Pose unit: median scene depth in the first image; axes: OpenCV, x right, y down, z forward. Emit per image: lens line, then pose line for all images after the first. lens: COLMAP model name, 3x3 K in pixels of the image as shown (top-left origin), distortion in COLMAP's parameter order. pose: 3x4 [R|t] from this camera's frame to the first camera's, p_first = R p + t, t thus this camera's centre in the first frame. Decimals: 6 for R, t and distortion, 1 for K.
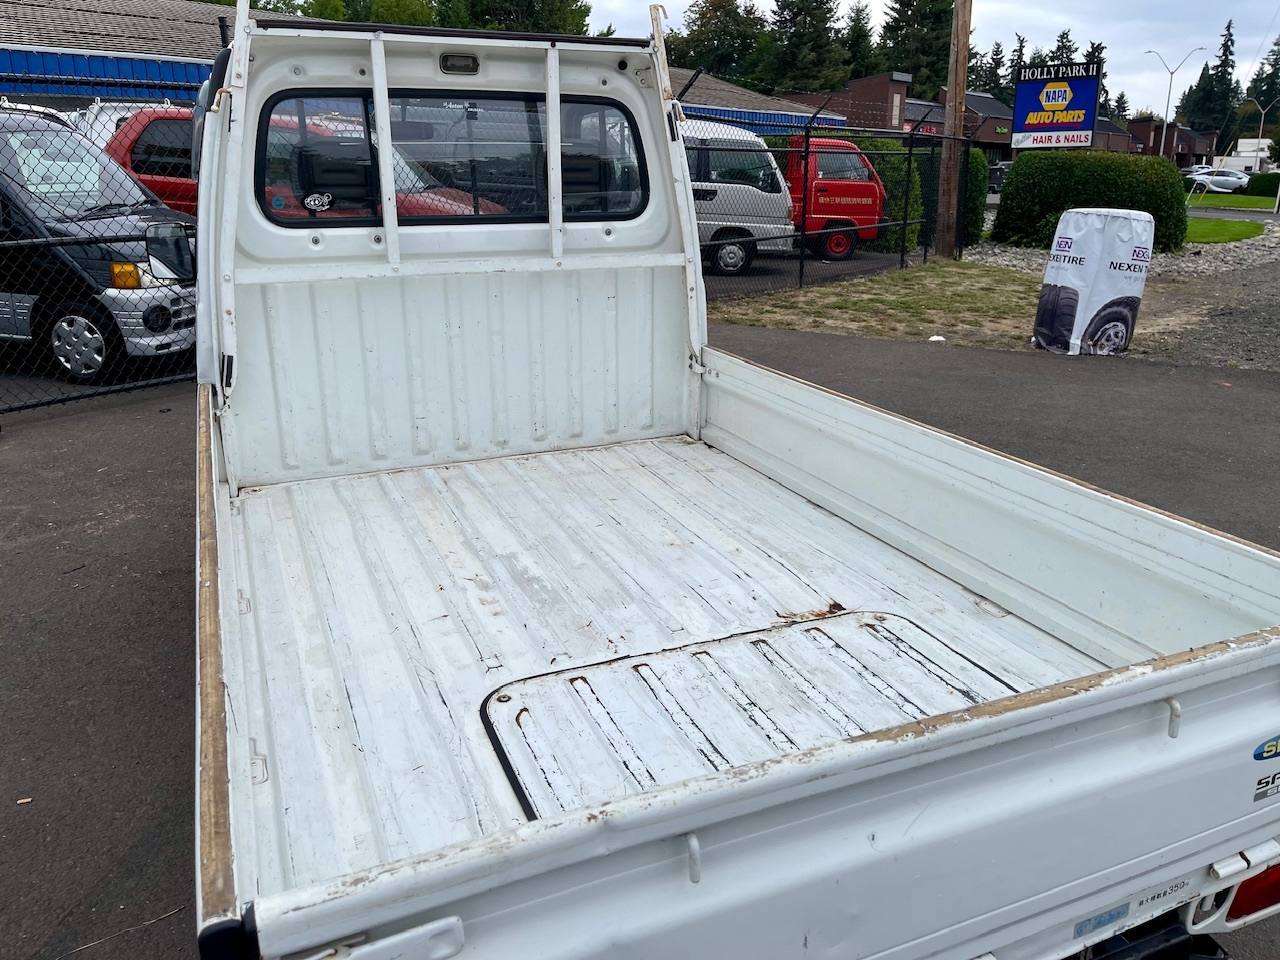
lens RADIAL K [[971.0, 0, 636.3], [0, 971.0, 470.3], [0, 0, 1]] dist [0.028854, -0.035042]
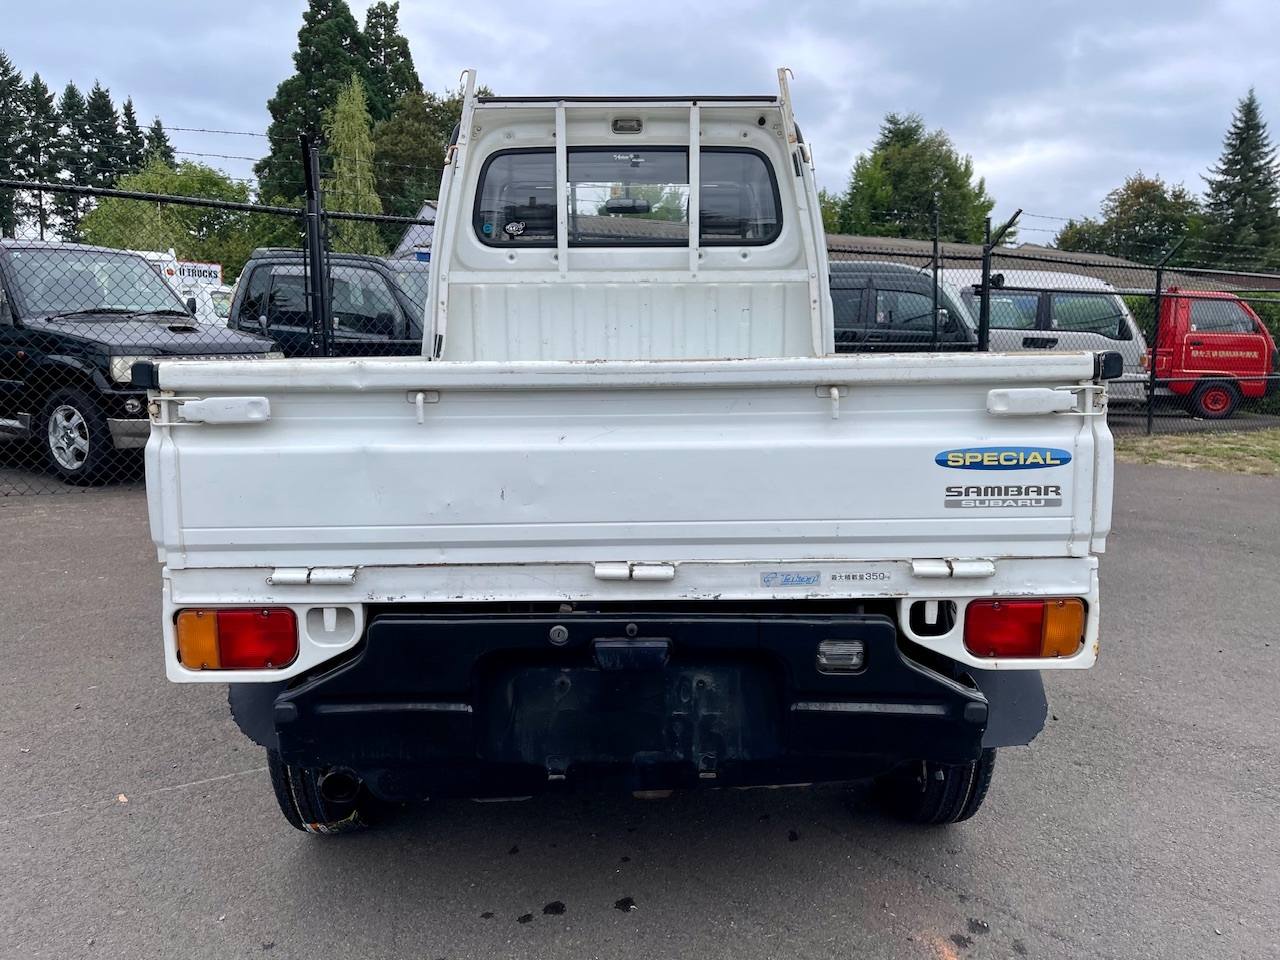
lens RADIAL K [[969.0, 0, 634.2], [0, 969.0, 484.0], [0, 0, 1]] dist [0.066650, -0.093124]
pose [[0.923058, 0.046175, -0.381880, 0.330620], [-0.112166, 0.981935, -0.152389, 0.240200], [0.367944, 0.183497, 0.911562, -0.098018]]
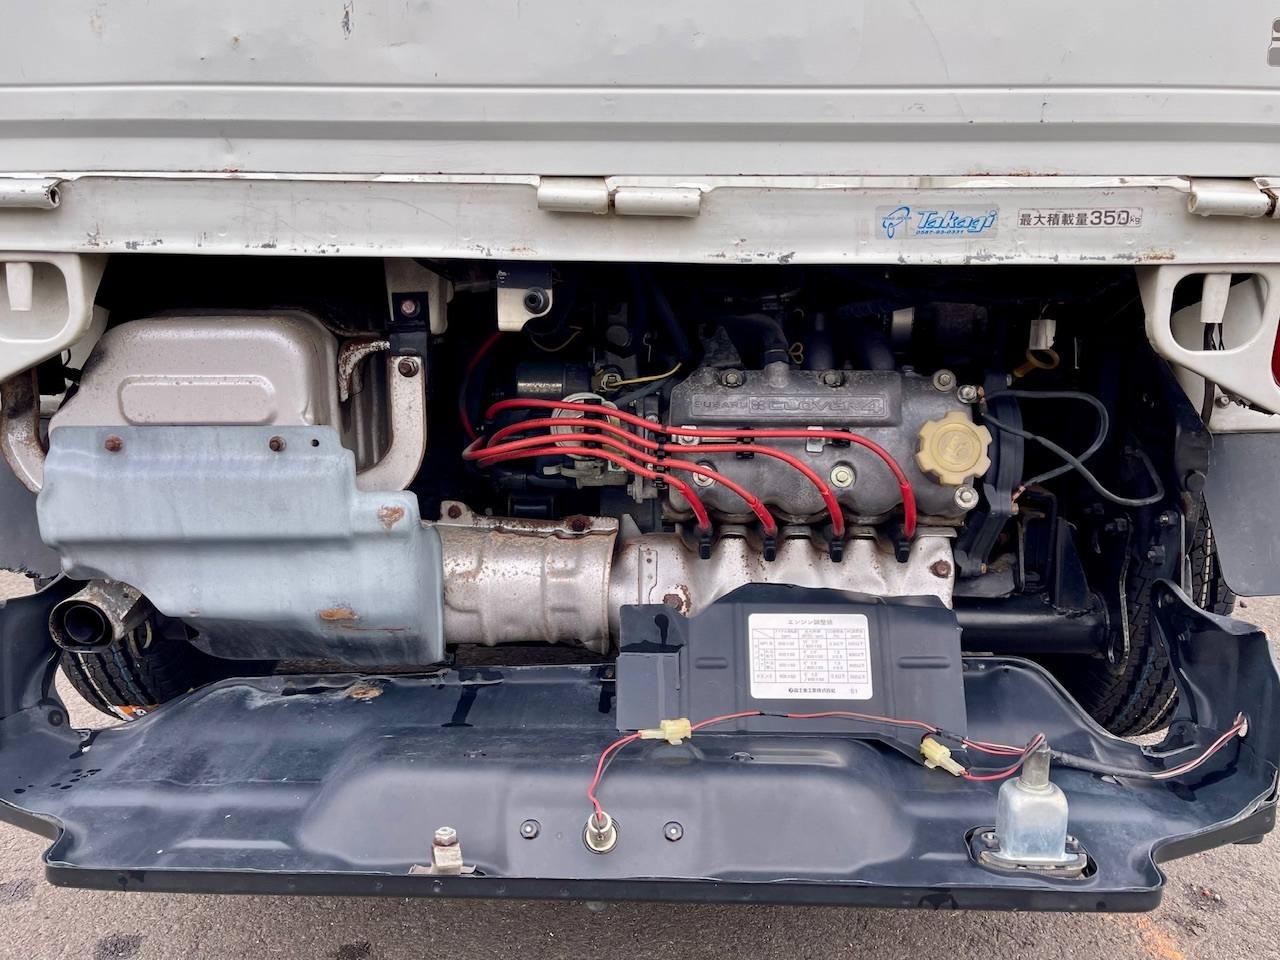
lens RADIAL K [[971.0, 0, 636.3], [0, 971.0, 470.3], [0, 0, 1]] dist [0.028854, -0.035042]
pose [[0.915035, 0.086292, -0.394037, 0.242892], [-0.134690, 0.986147, -0.096816, 0.304190], [0.380223, 0.141663, 0.913981, 0.170033]]
